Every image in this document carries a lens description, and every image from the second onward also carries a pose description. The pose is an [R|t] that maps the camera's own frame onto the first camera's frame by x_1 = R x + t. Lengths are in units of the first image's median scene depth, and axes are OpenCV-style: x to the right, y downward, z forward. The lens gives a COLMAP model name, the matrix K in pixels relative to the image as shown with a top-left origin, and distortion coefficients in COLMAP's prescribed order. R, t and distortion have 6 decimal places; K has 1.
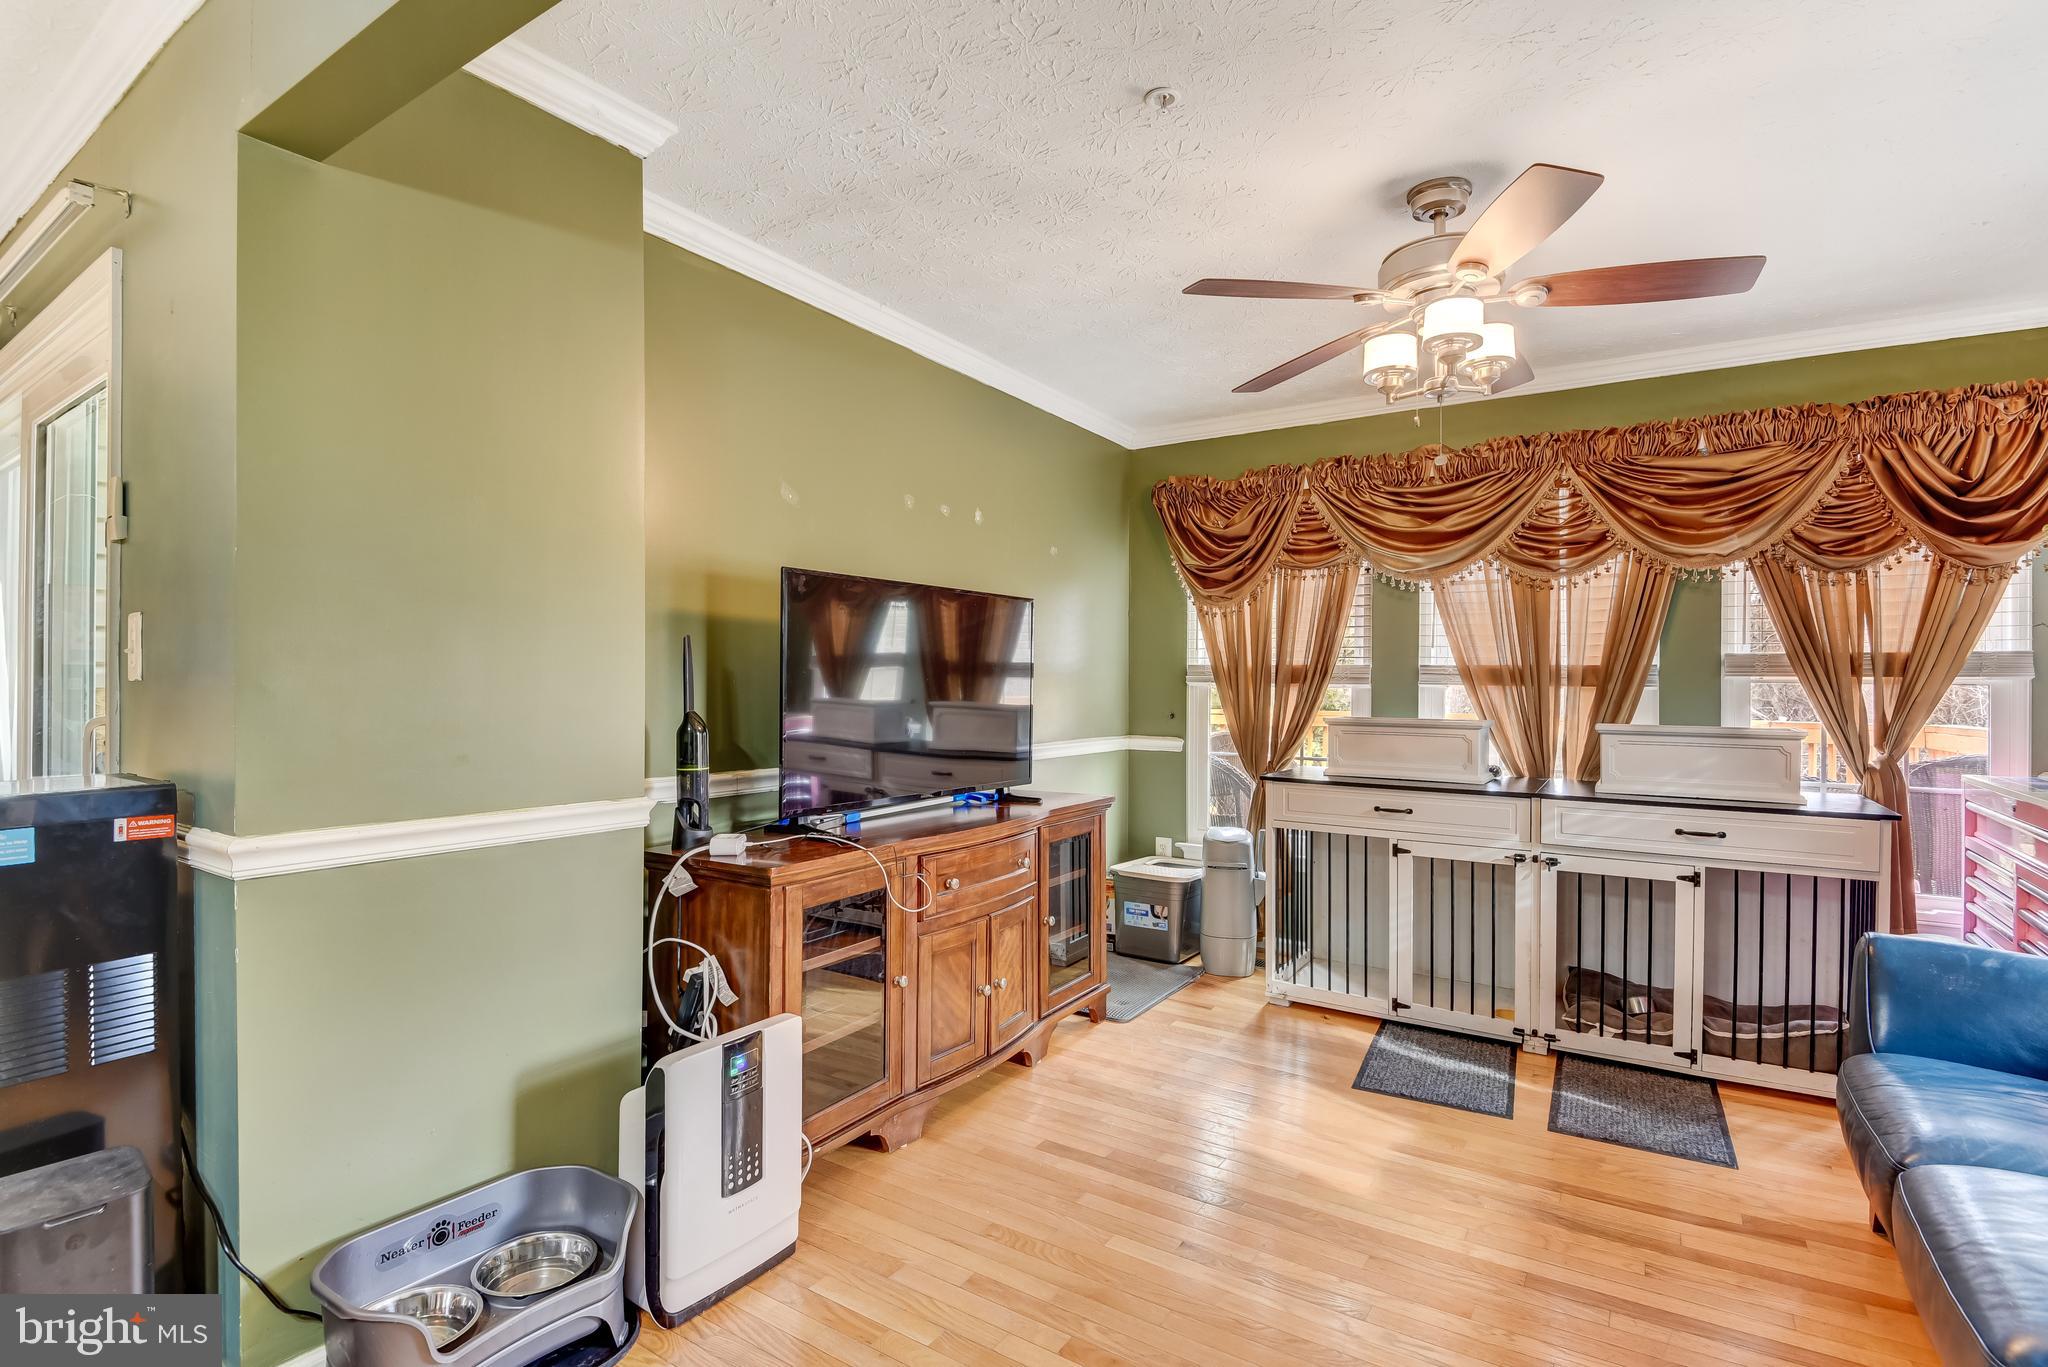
lens RADIAL K [[971.4, 0, 1024.0], [0, 971.4, 683.5], [0, 0, 1]] dist [-0.000001, -0.016289]
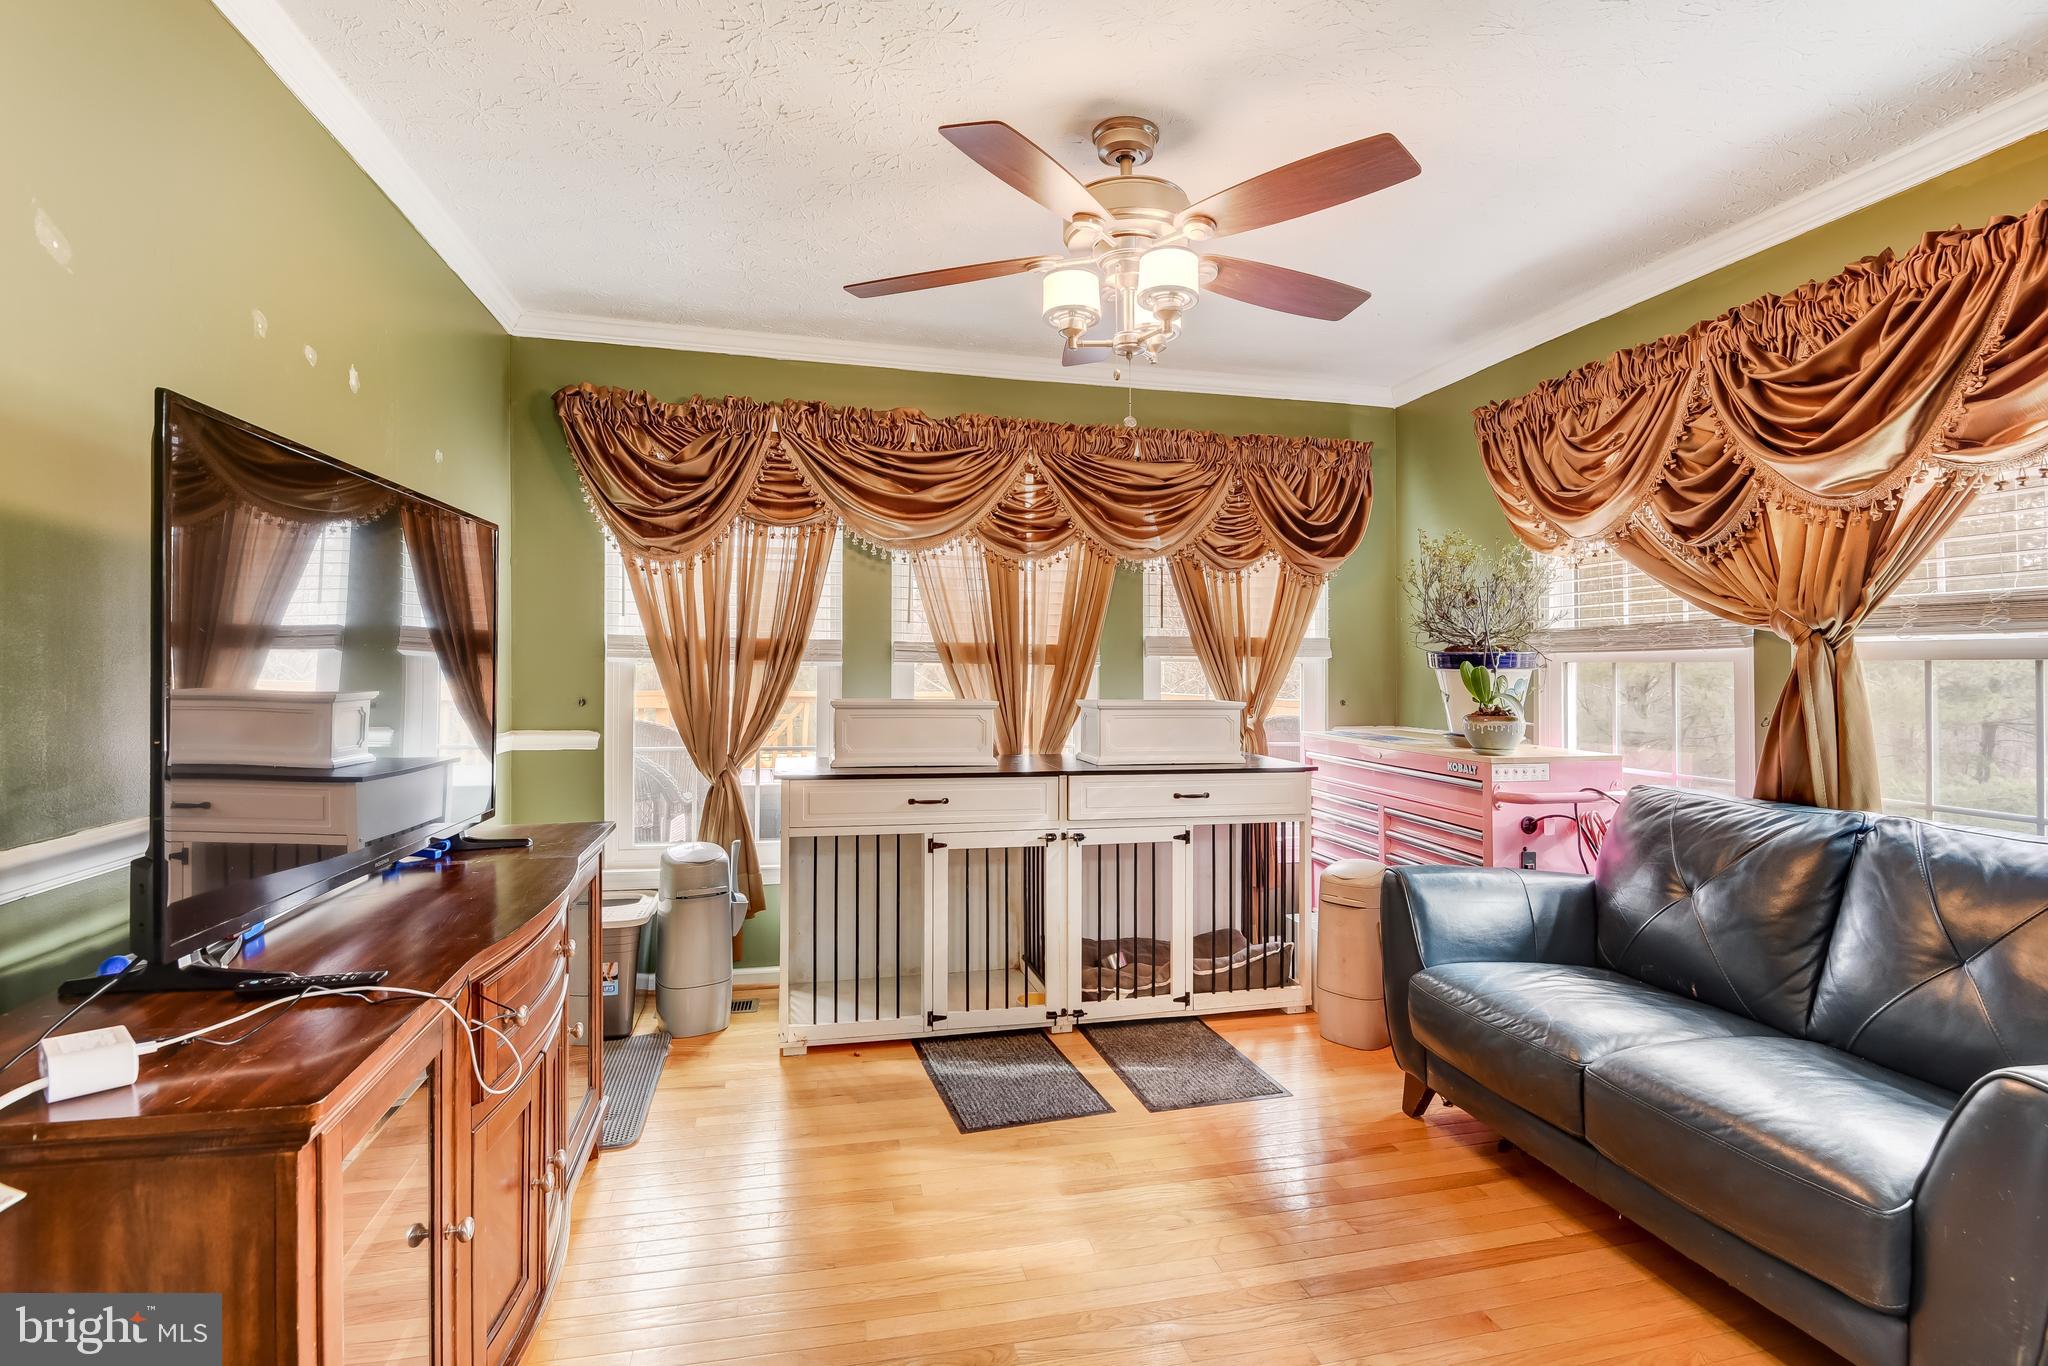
lens RADIAL K [[983.4, 0, 1034.0], [0, 983.4, 639.8], [0, 0, 1]] dist [0.028542, -0.036202]
pose [[0.683855, 0.018385, 0.729386, -0.232790], [-0.004418, 0.999768, -0.021059, -0.001107], [-0.729605, 0.011179, 0.683778, 0.311179]]
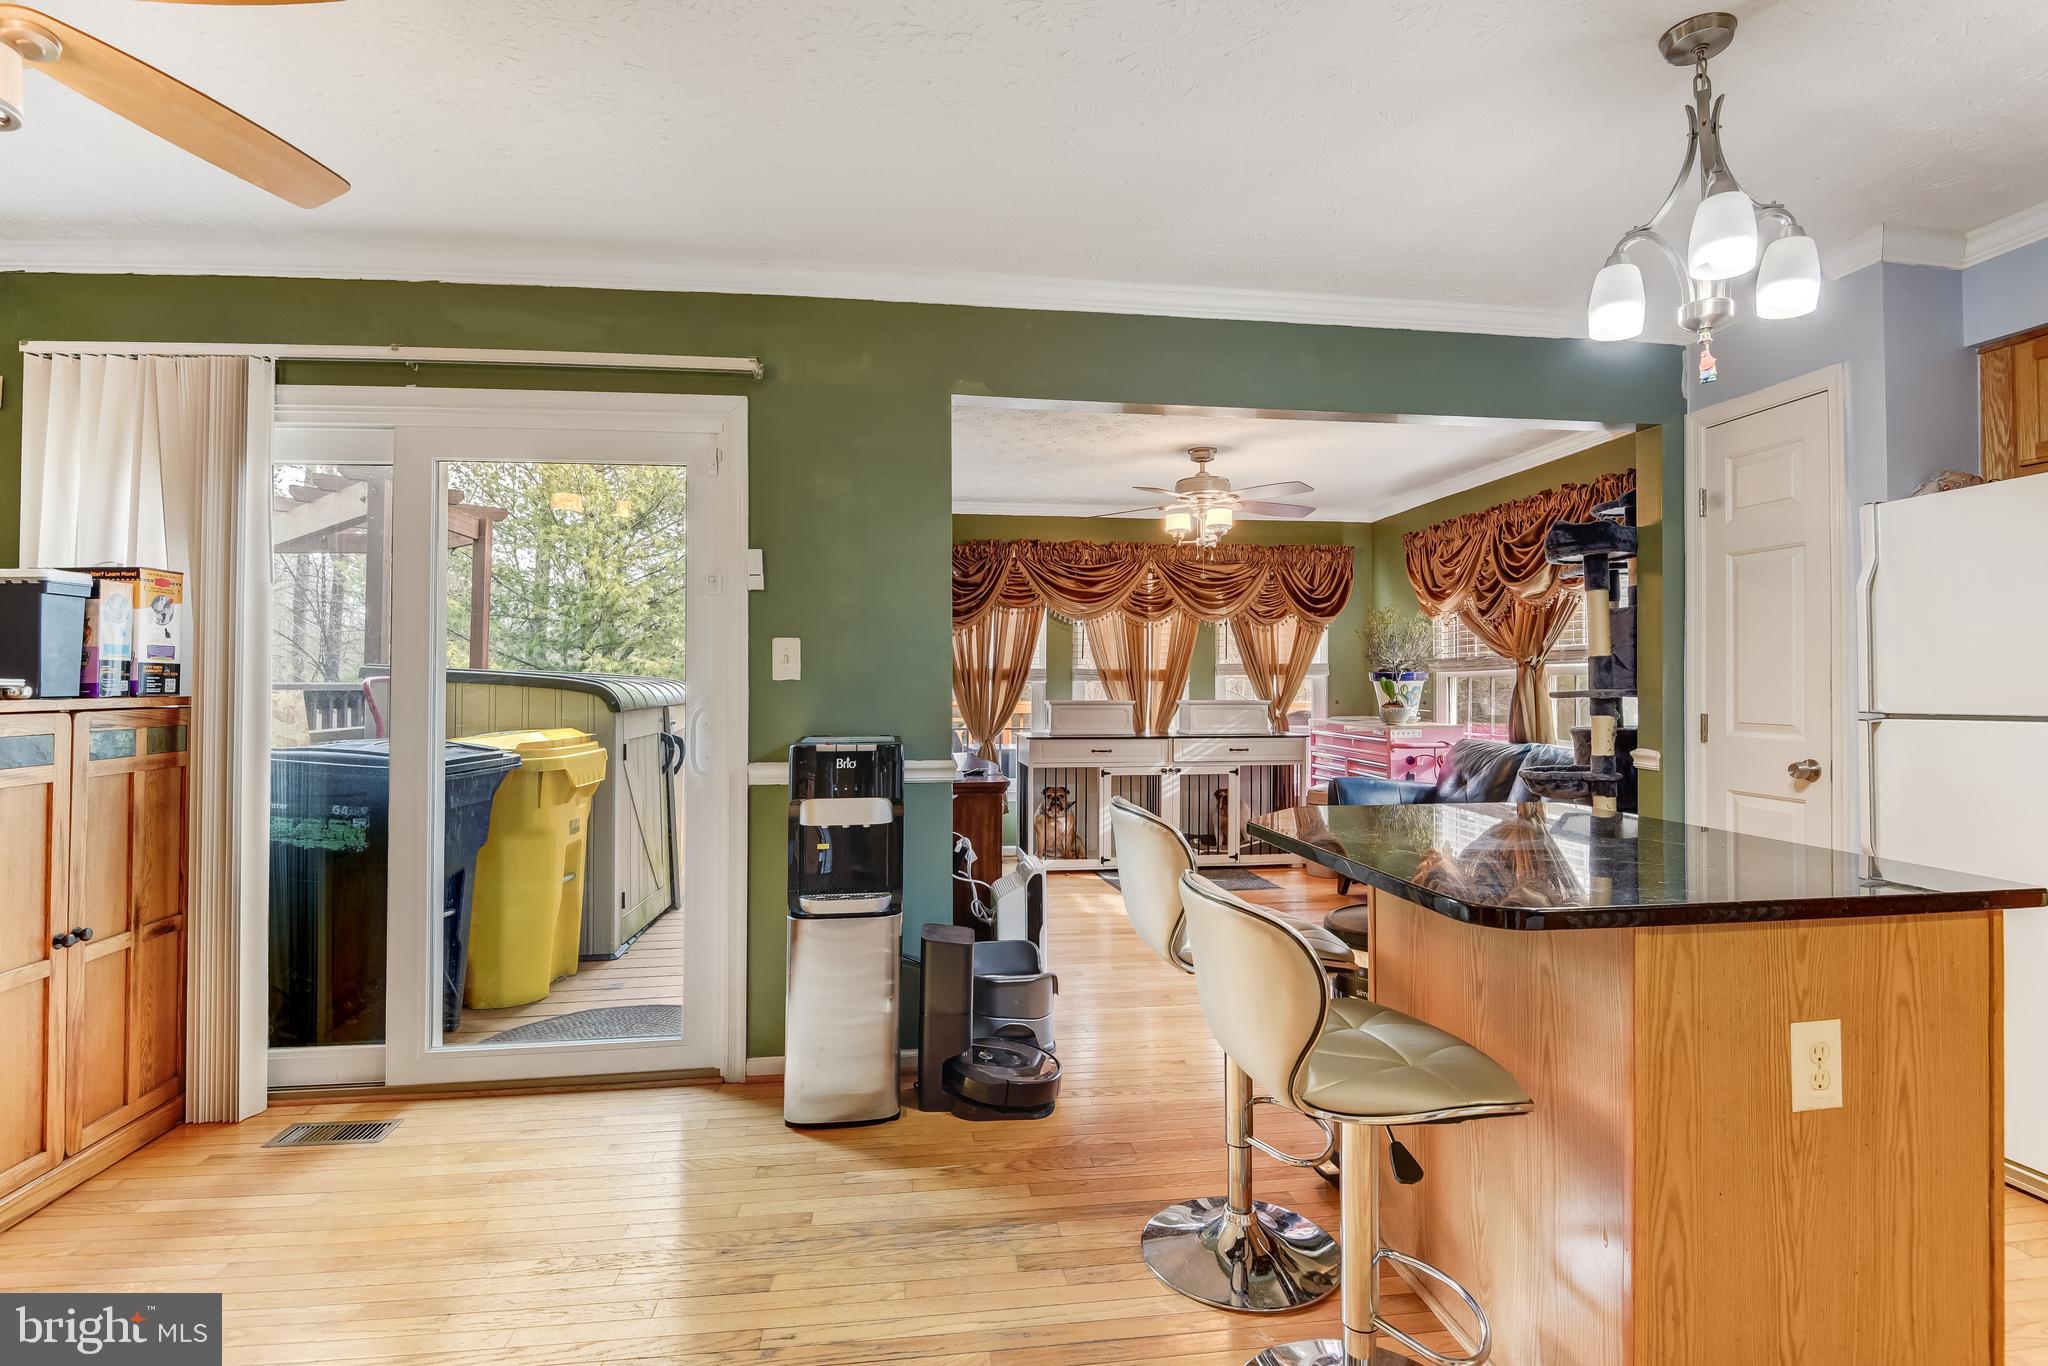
lens RADIAL K [[971.4, 0, 1024.0], [0, 971.4, 683.0], [0, 0, 1]] dist [-0.000001, -0.016289]
pose [[0.759183, -0.006803, 0.650842, -0.924077], [0.004854, 0.999977, 0.004790, -0.003501], [-0.650859, -0.000478, 0.759198, -0.273442]]
